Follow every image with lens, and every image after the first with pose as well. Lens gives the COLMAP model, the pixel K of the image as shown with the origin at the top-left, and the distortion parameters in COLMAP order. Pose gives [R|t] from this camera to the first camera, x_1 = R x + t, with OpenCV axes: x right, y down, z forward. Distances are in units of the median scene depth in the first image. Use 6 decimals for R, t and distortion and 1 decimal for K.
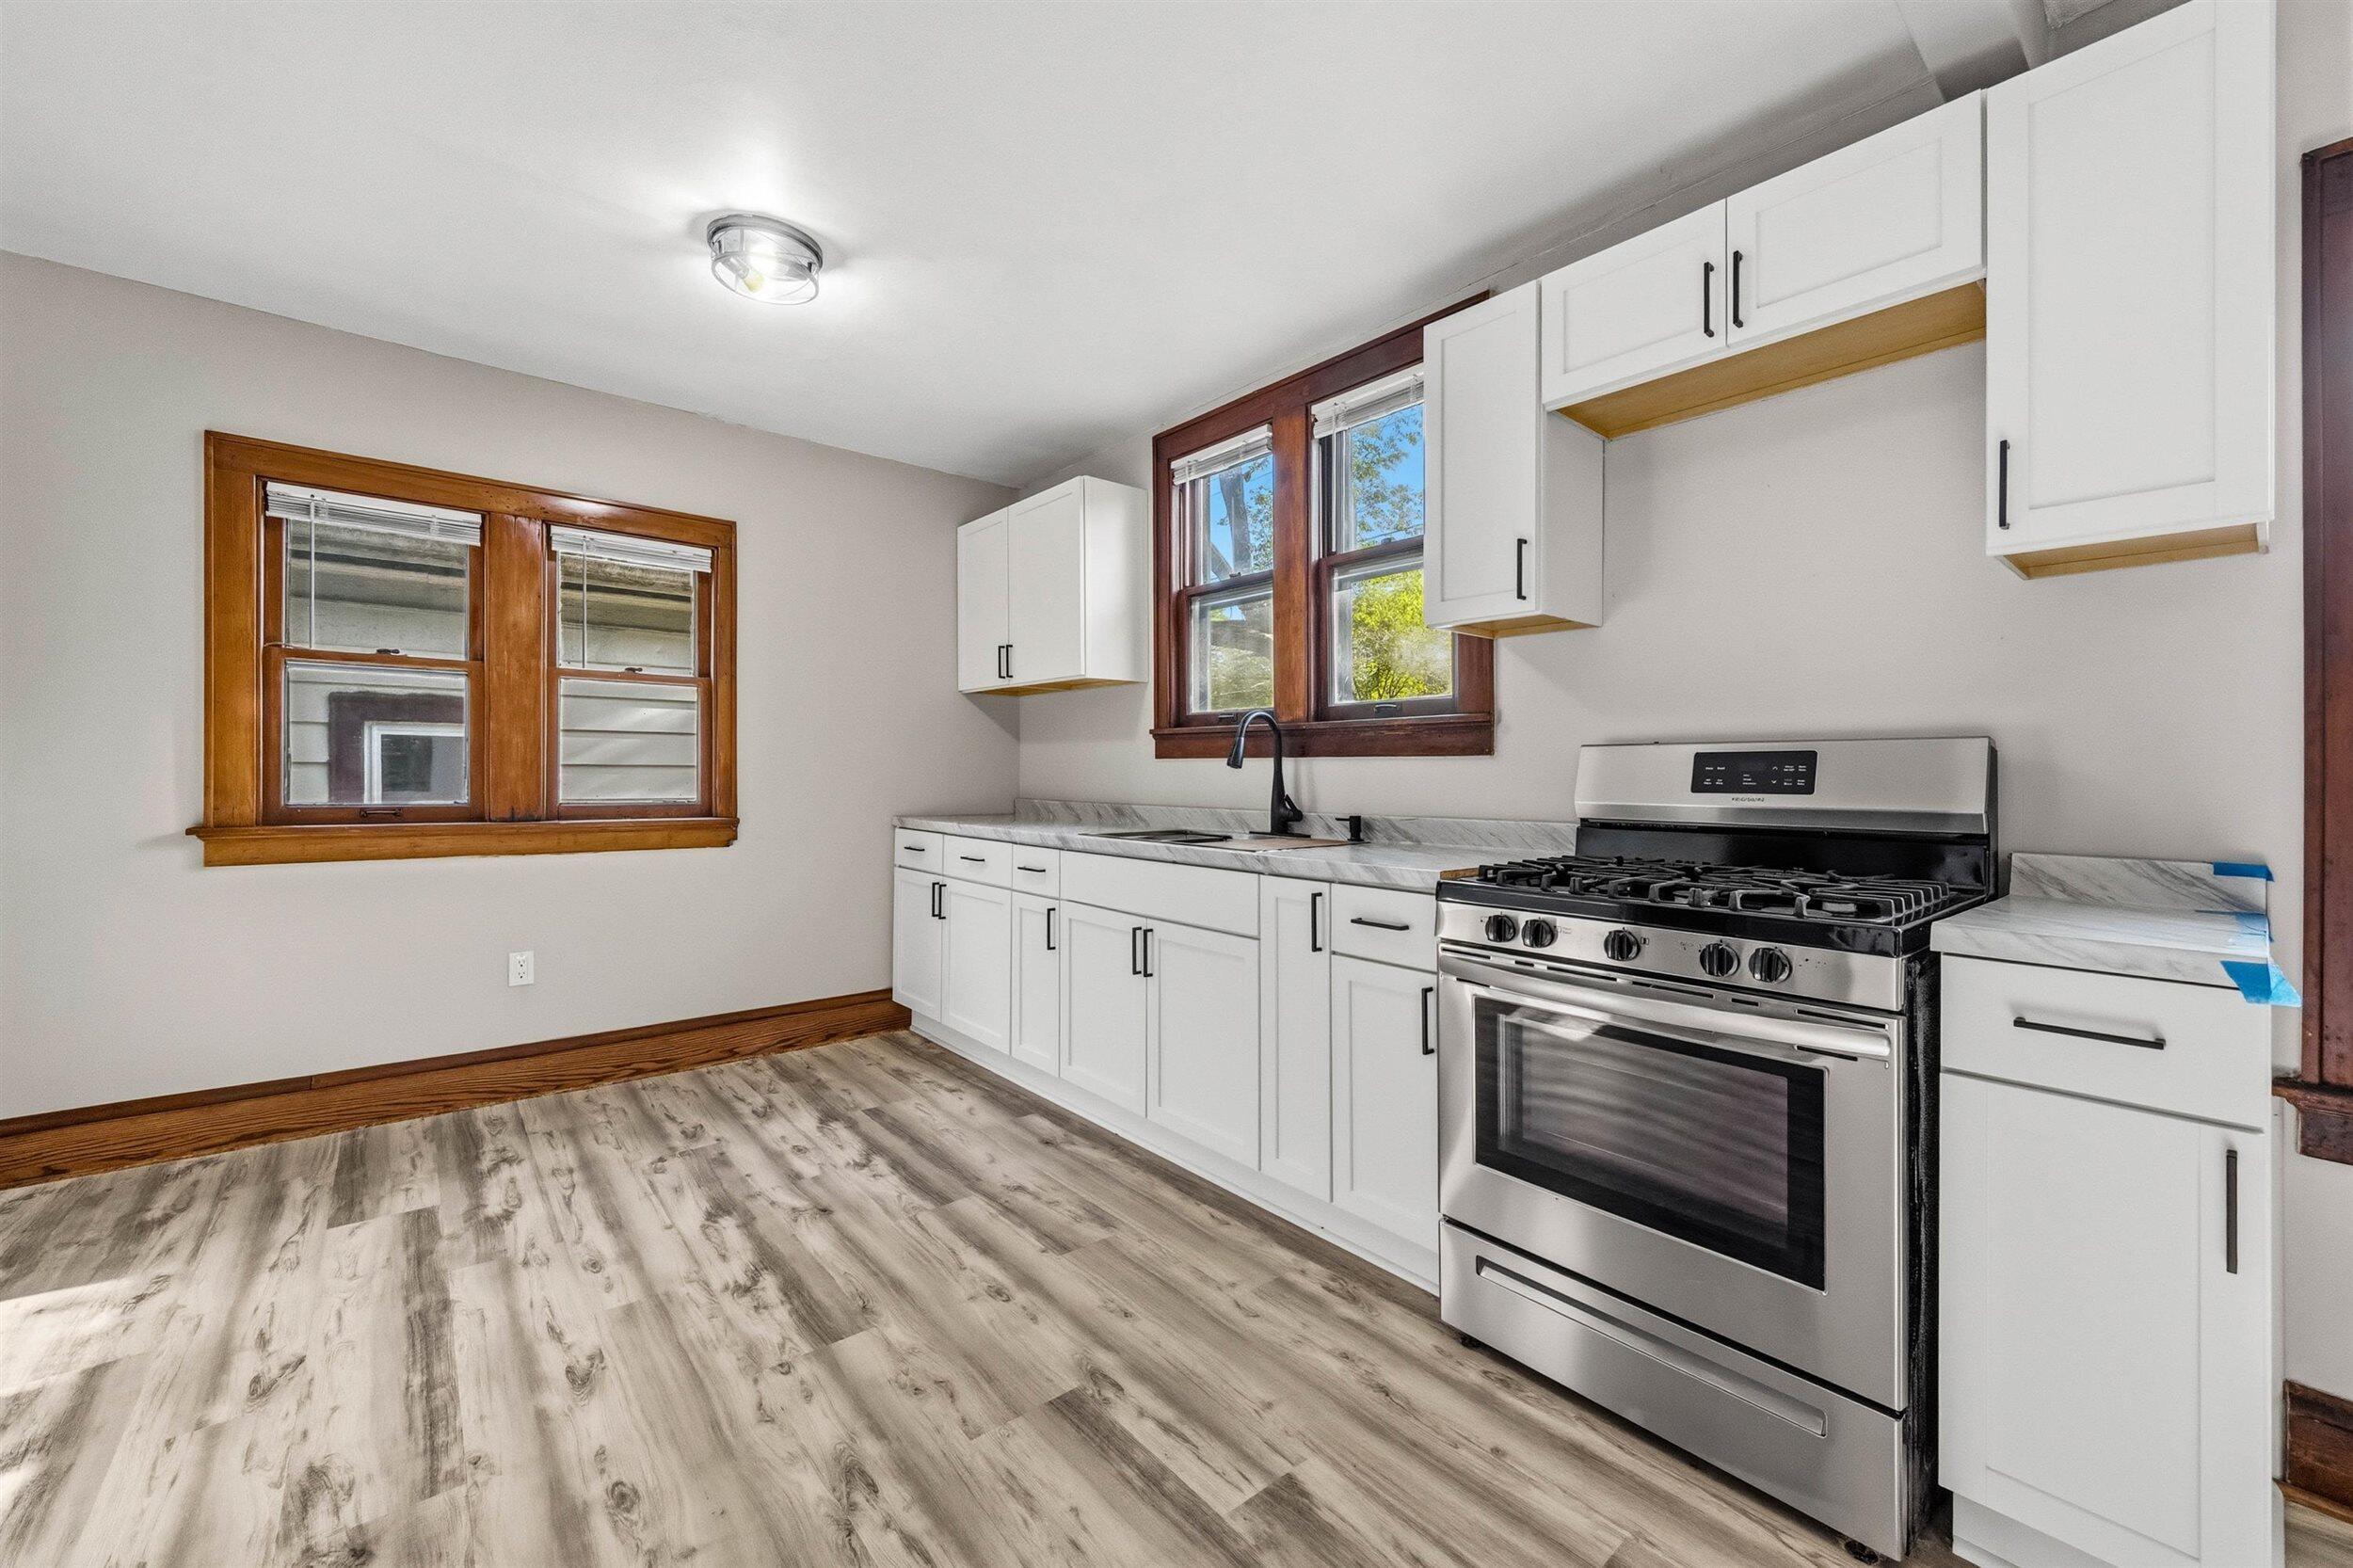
lens RADIAL K [[922.8, 0, 1169.8], [0, 922.8, 775.0], [0, 0, 1]] dist [-0.007306, 0.001535]
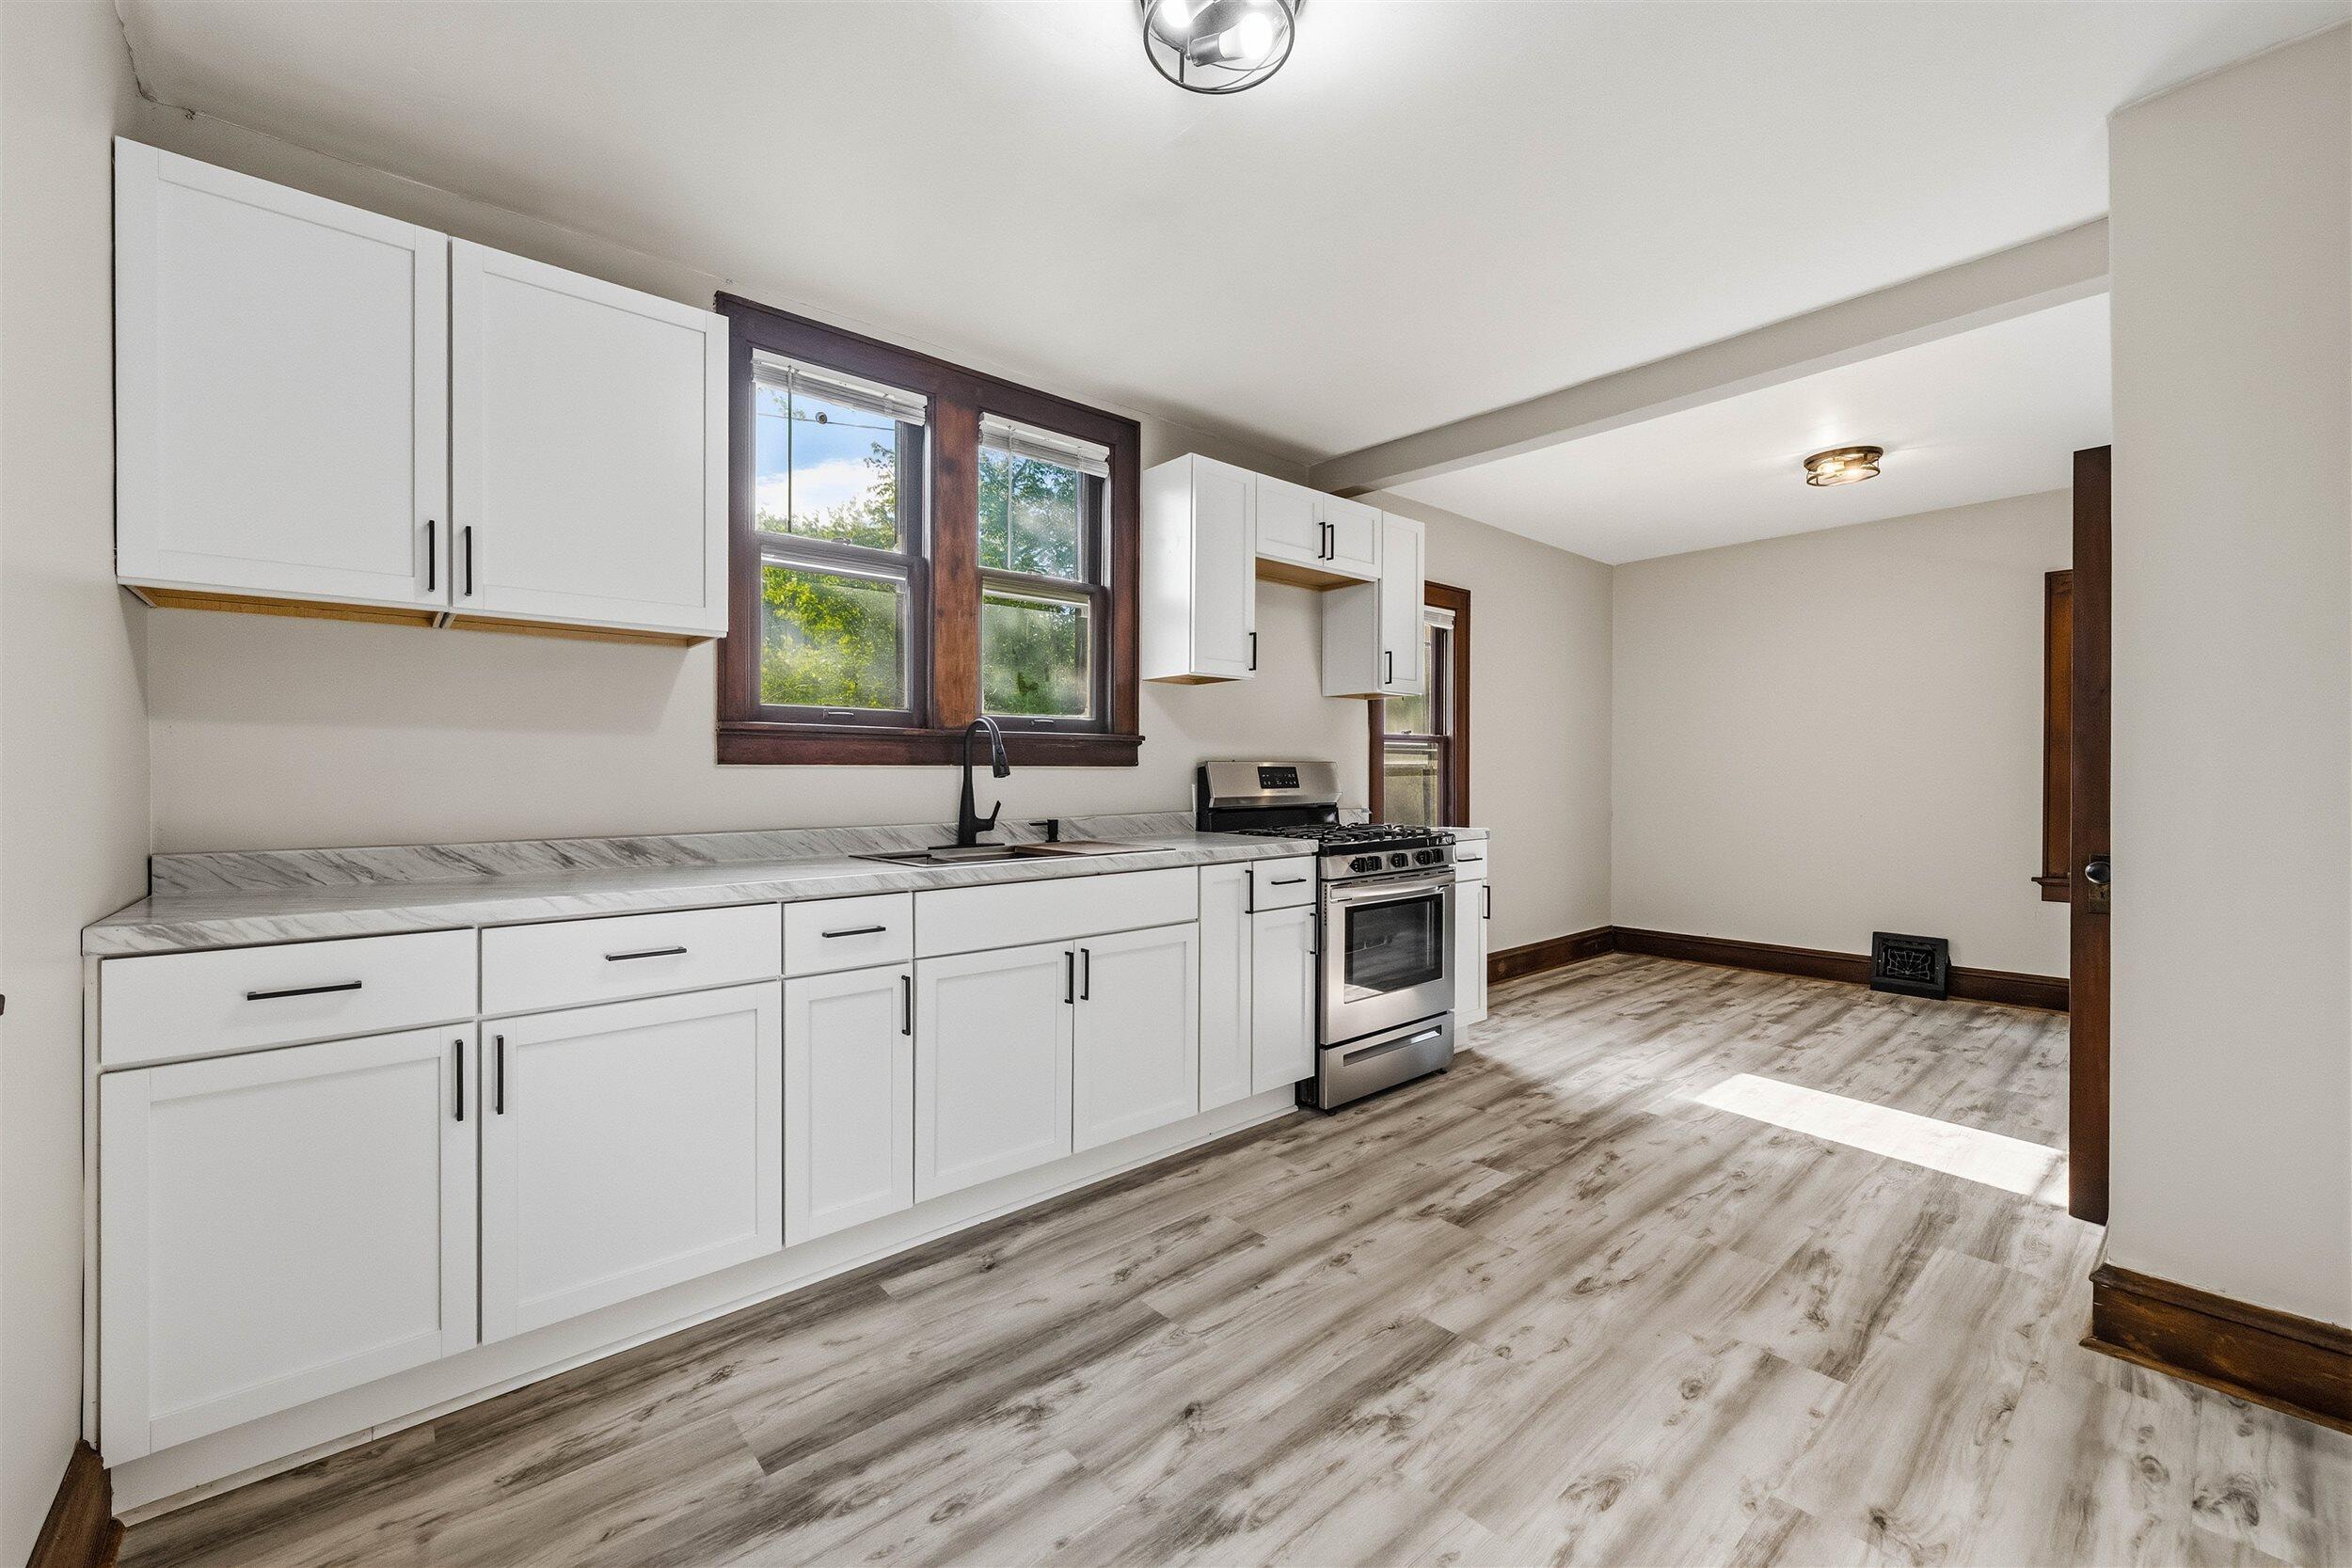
lens RADIAL K [[939.6, 0, 1167.7], [0, 939.6, 777.7], [0, 0, 1]] dist [-0.004032, 0.000184]
pose [[-0.011195, -0.010956, 0.999877, -1.204806], [0.008551, 0.999902, 0.011052, -0.023067], [-0.999901, 0.008674, -0.011100, 1.129245]]
